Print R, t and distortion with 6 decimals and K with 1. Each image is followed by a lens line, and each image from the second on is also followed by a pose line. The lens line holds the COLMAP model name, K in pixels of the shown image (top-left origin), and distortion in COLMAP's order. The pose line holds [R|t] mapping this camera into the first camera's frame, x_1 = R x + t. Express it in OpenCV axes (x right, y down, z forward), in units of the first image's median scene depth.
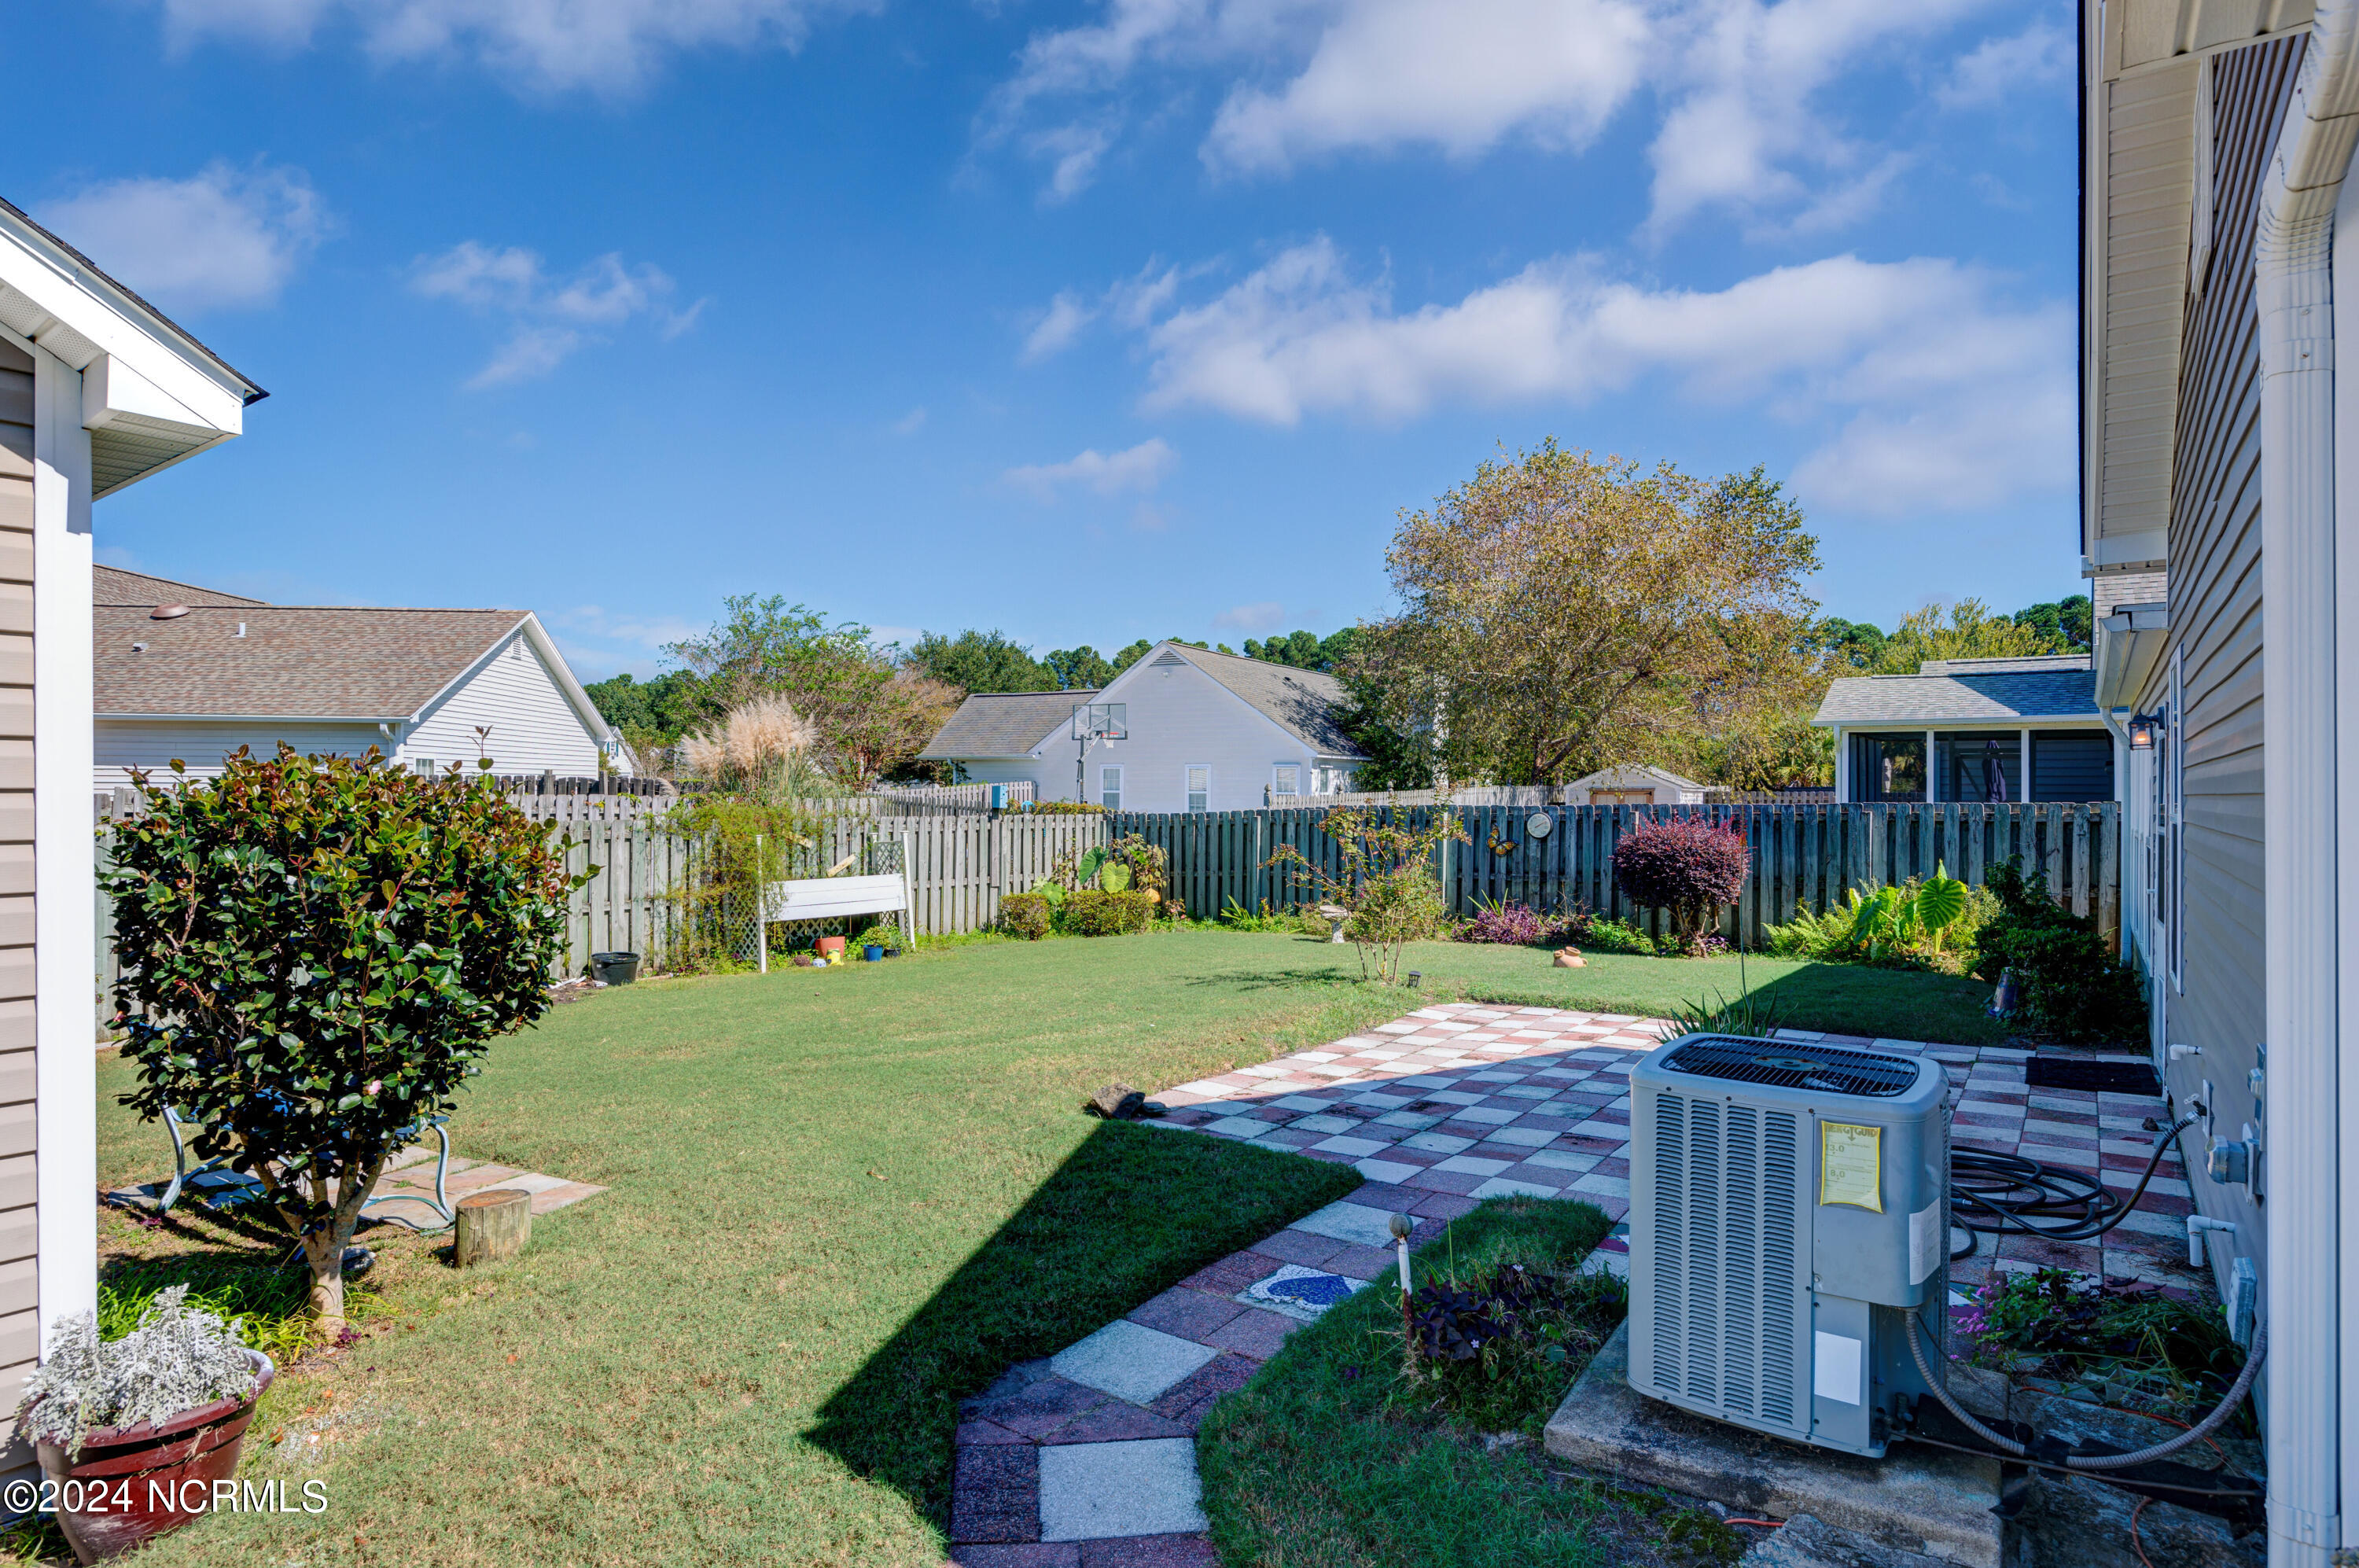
lens RADIAL K [[1298.3, 0, 1179.5], [0, 1298.3, 784.0], [0, 0, 1]] dist [-0.004194, 0.000335]
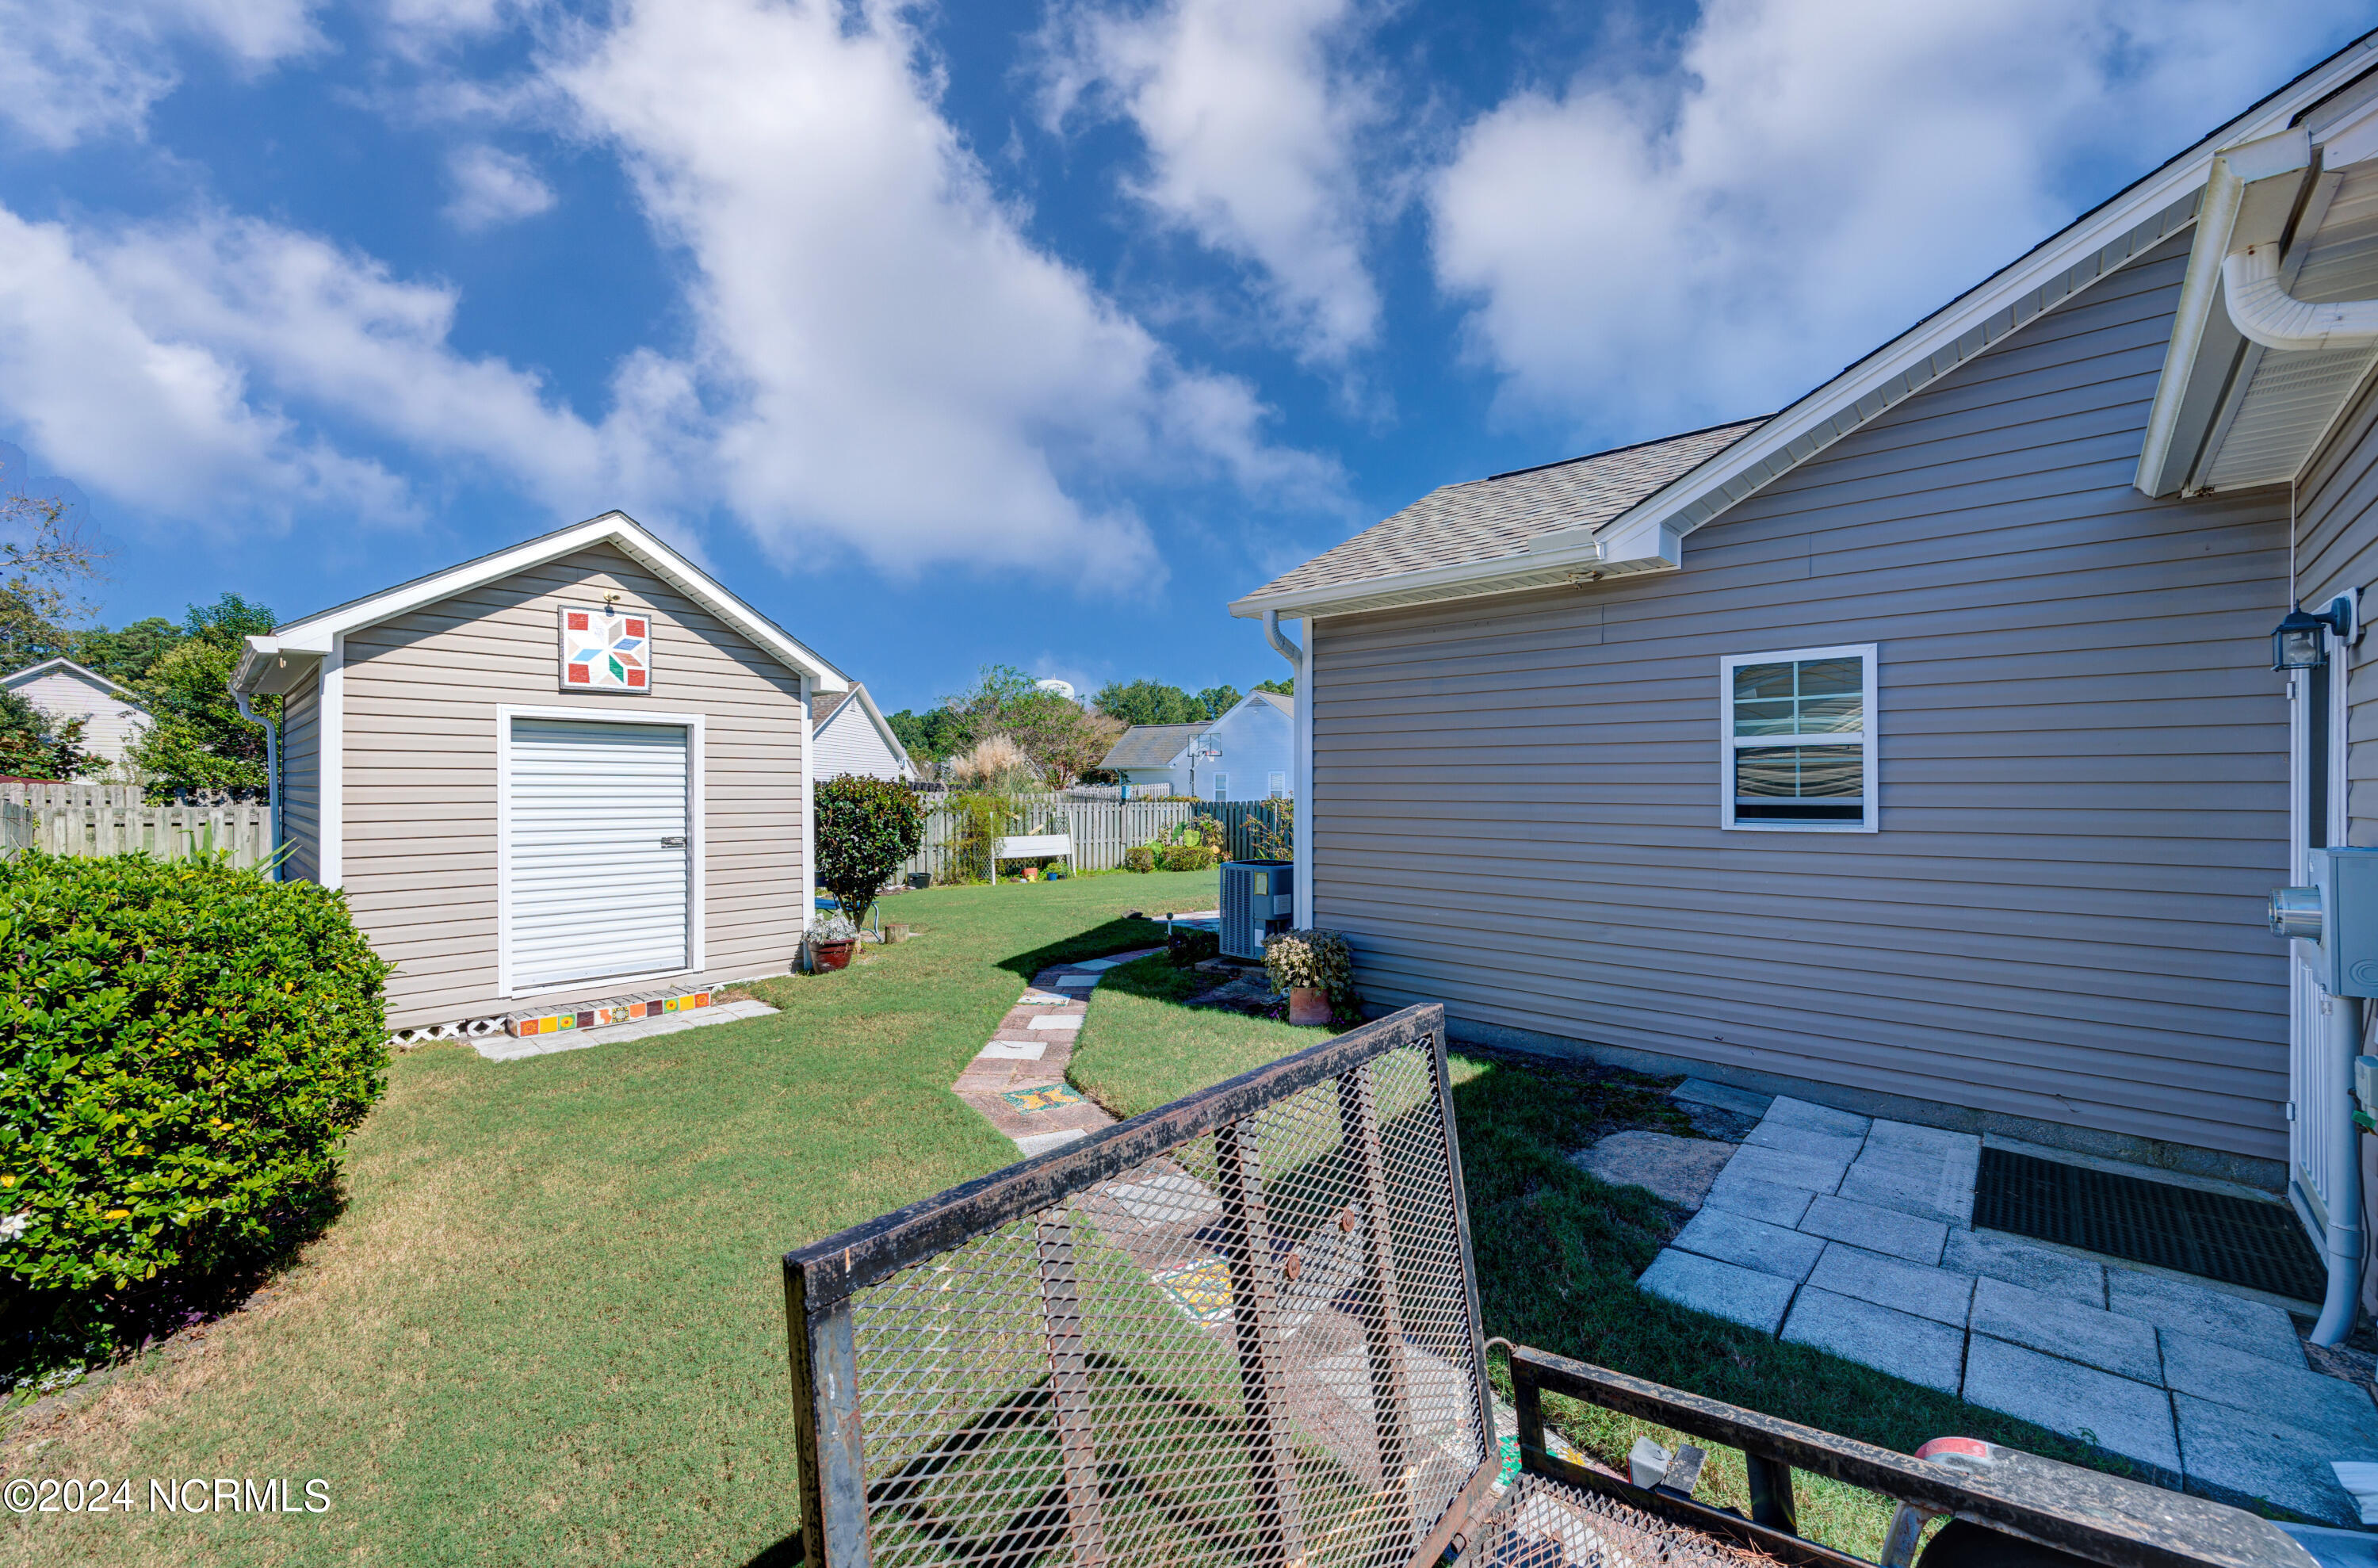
lens RADIAL K [[974.6, 0, 1189.0], [0, 974.6, 784.0], [0, 0, 1]] dist [0.000422, -0.000008]
pose [[0.992674, -0.004461, -0.120743, 0.114790], [0.004316, 0.999990, -0.001458, 0.001618], [0.120749, 0.000926, 0.992683, -0.321942]]
